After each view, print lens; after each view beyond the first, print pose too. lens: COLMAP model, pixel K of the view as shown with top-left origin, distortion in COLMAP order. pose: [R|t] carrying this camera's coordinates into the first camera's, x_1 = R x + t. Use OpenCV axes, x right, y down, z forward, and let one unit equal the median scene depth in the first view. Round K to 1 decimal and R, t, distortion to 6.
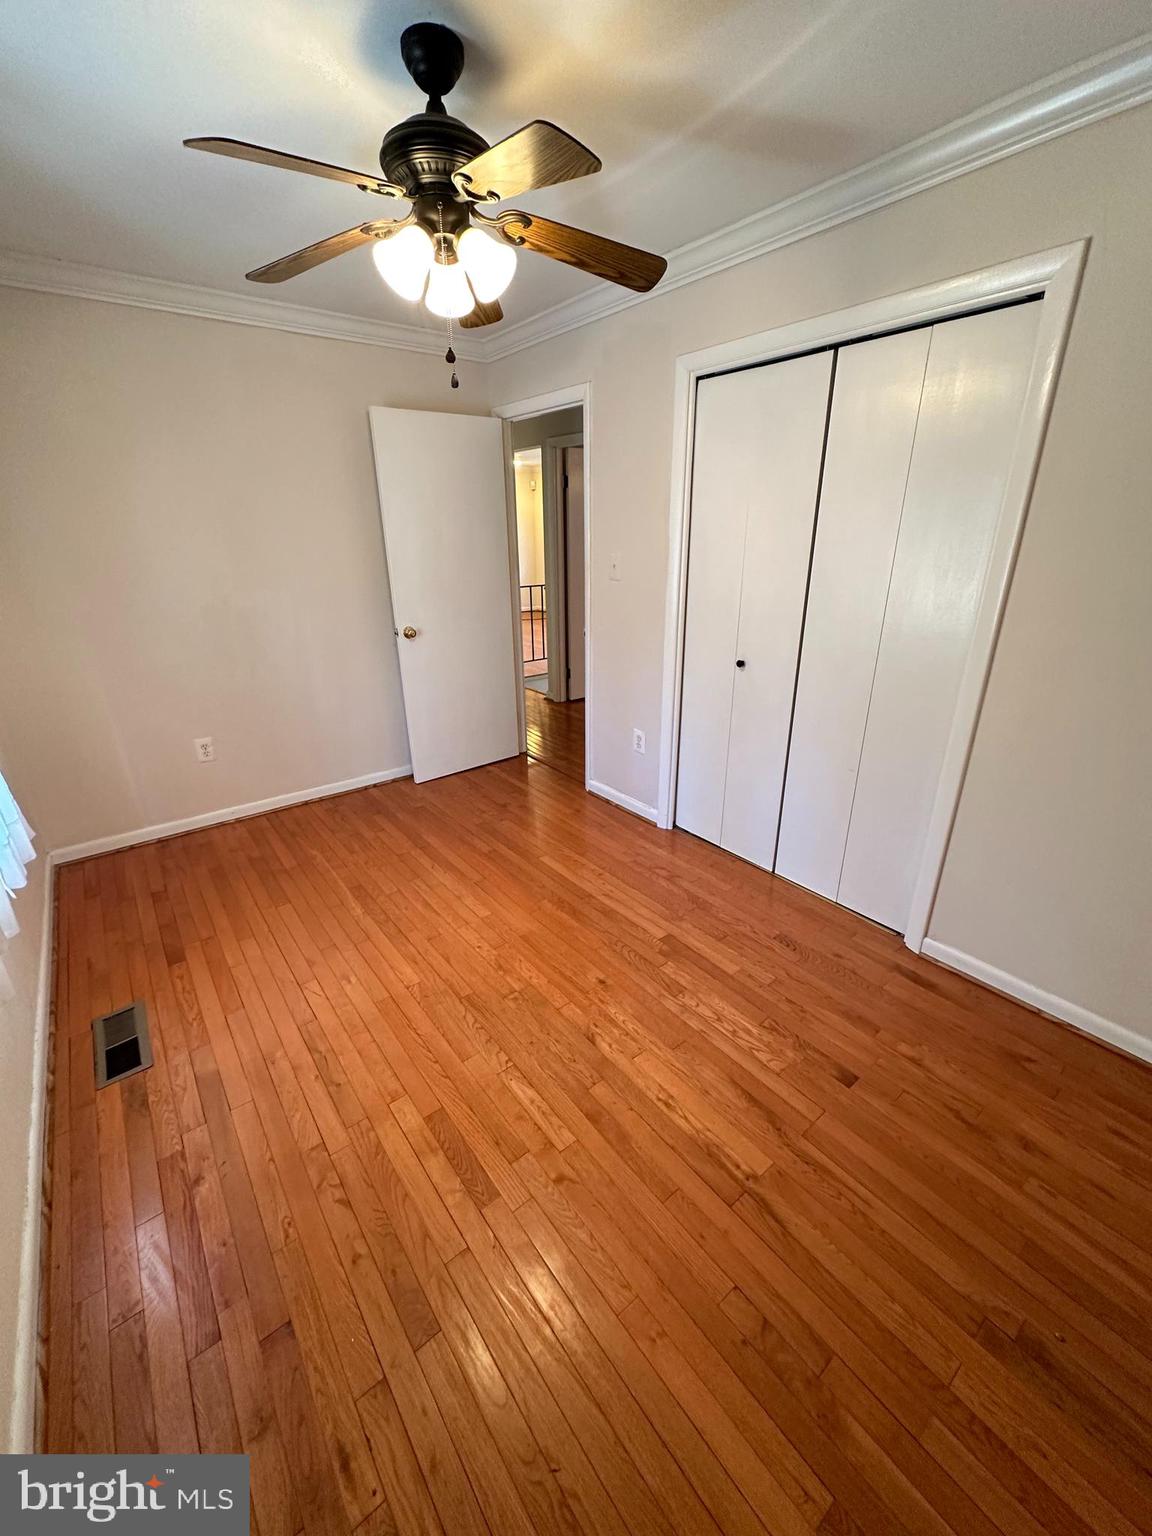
lens RADIAL K [[615.2, 0, 576.3], [0, 615.2, 769.9], [0, 0, 1]] dist [0.002314, 0.000276]
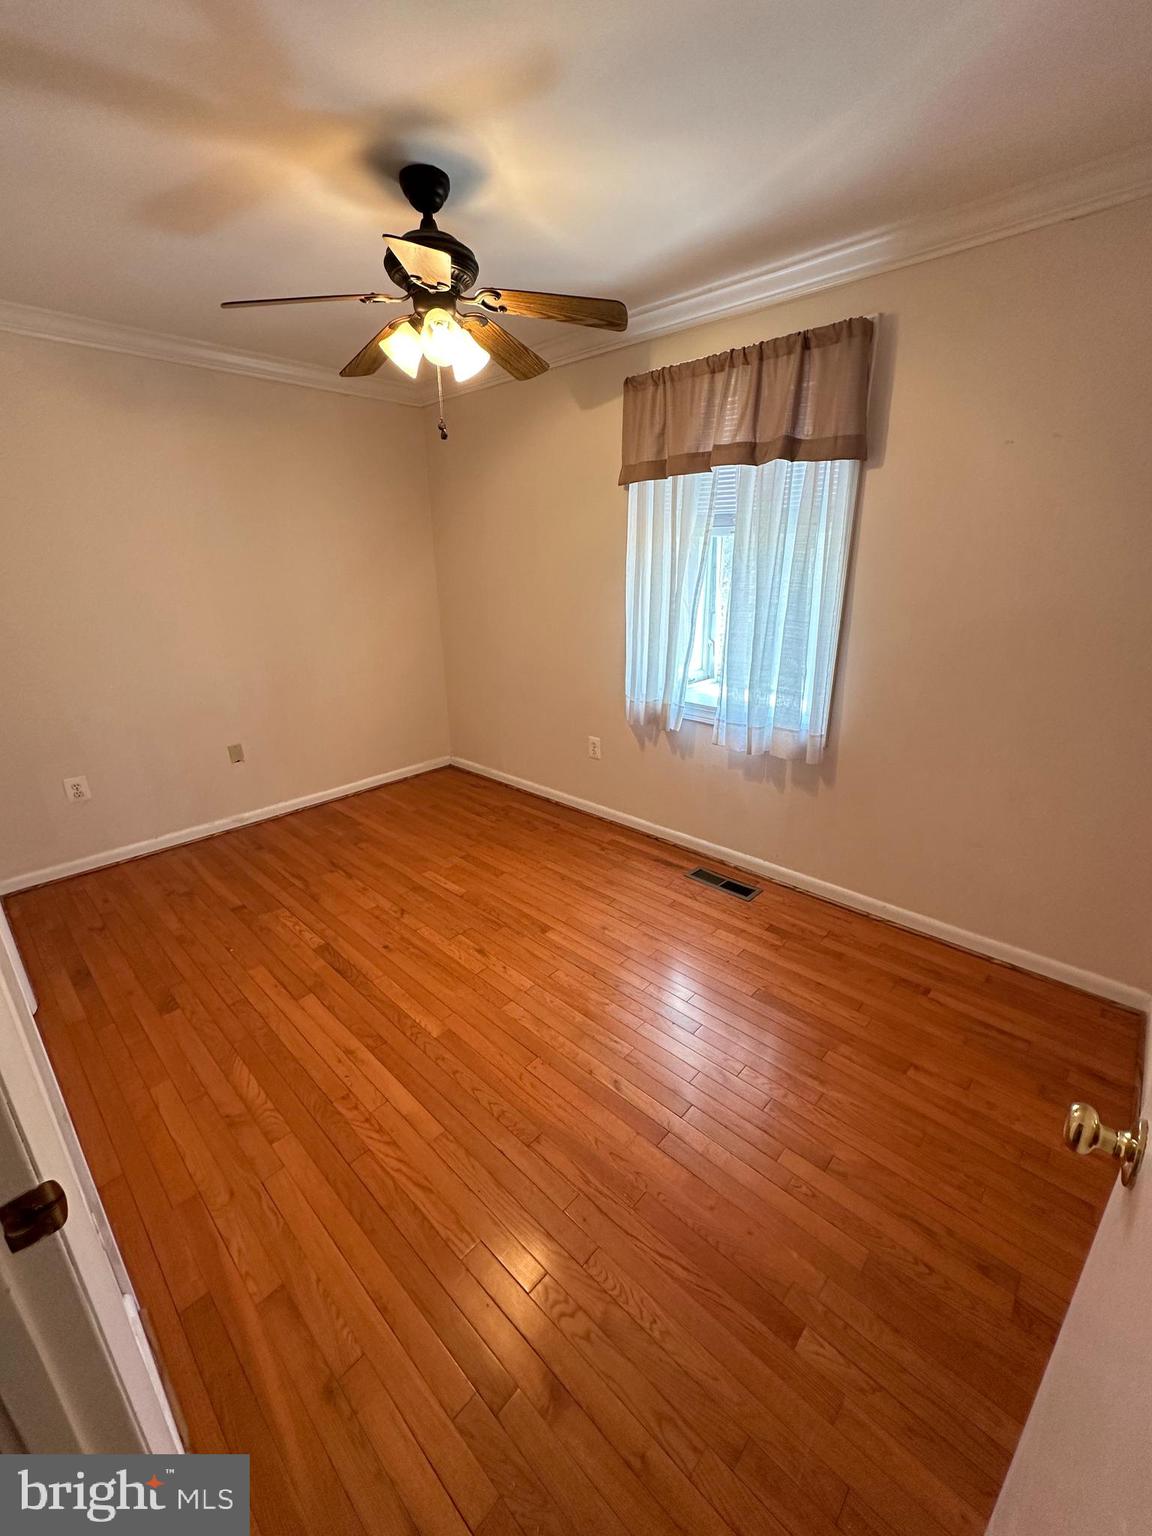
lens RADIAL K [[615.2, 0, 576.6], [0, 615.2, 770.7], [0, 0, 1]] dist [0.002314, 0.000276]
pose [[-0.988154, 0.066119, -0.138494, -0.156884], [-0.038693, 0.765942, 0.641744, -0.602538], [0.148510, 0.639500, -0.754310, 1.566831]]
